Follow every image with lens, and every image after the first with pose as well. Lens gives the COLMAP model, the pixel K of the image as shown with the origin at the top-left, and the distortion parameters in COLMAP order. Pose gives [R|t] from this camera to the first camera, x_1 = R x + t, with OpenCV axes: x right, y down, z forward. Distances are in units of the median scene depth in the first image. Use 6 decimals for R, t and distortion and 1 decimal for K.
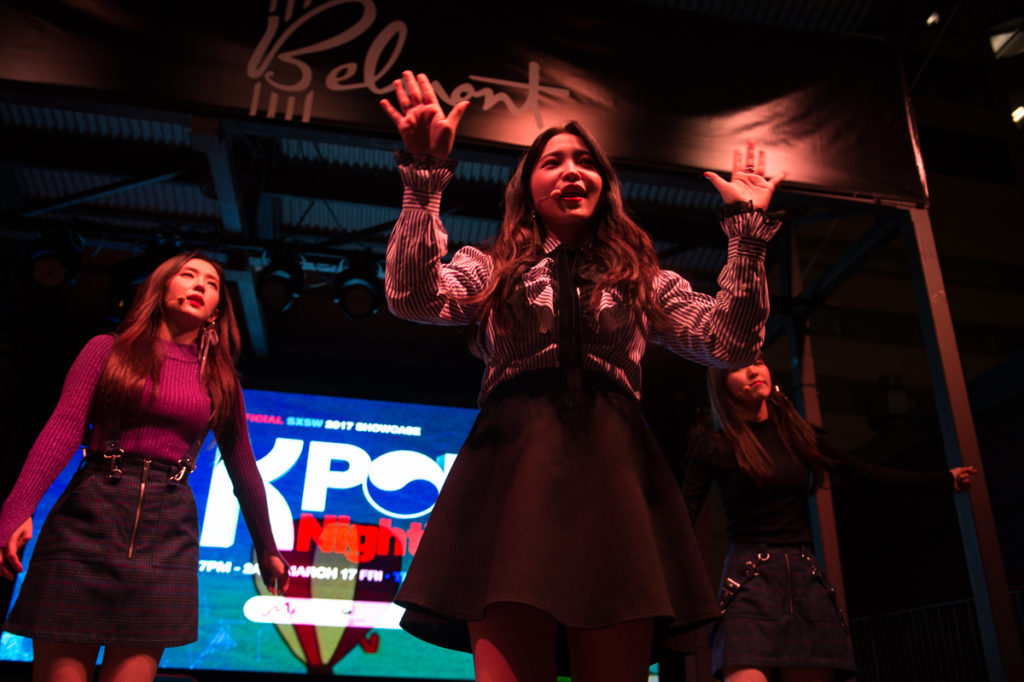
lens RADIAL K [[815.5, 0, 512.0], [0, 815.5, 341.0], [0, 0, 1]] dist [0.013123, -0.096378]
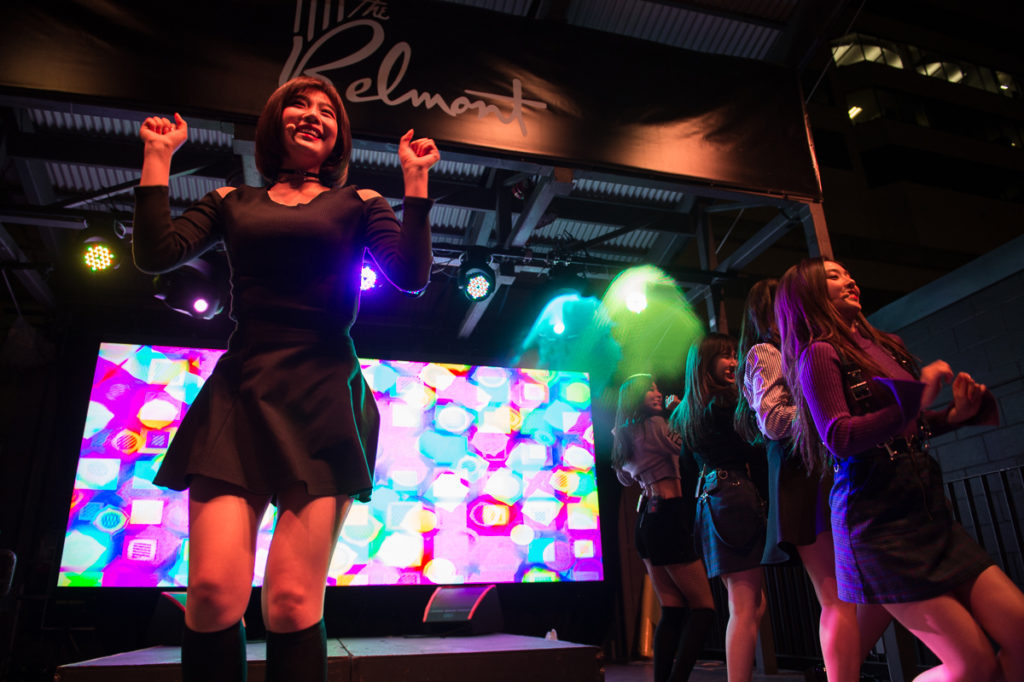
lens RADIAL K [[692.7, 0, 512.0], [0, 692.7, 341.0], [0, 0, 1]] dist [-0.053555, -0.000060]
pose [[0.993716, -0.019923, 0.110147, -0.099652], [0.013175, 0.998011, 0.061653, -0.019077], [-0.111156, -0.059814, 0.992001, -0.029049]]
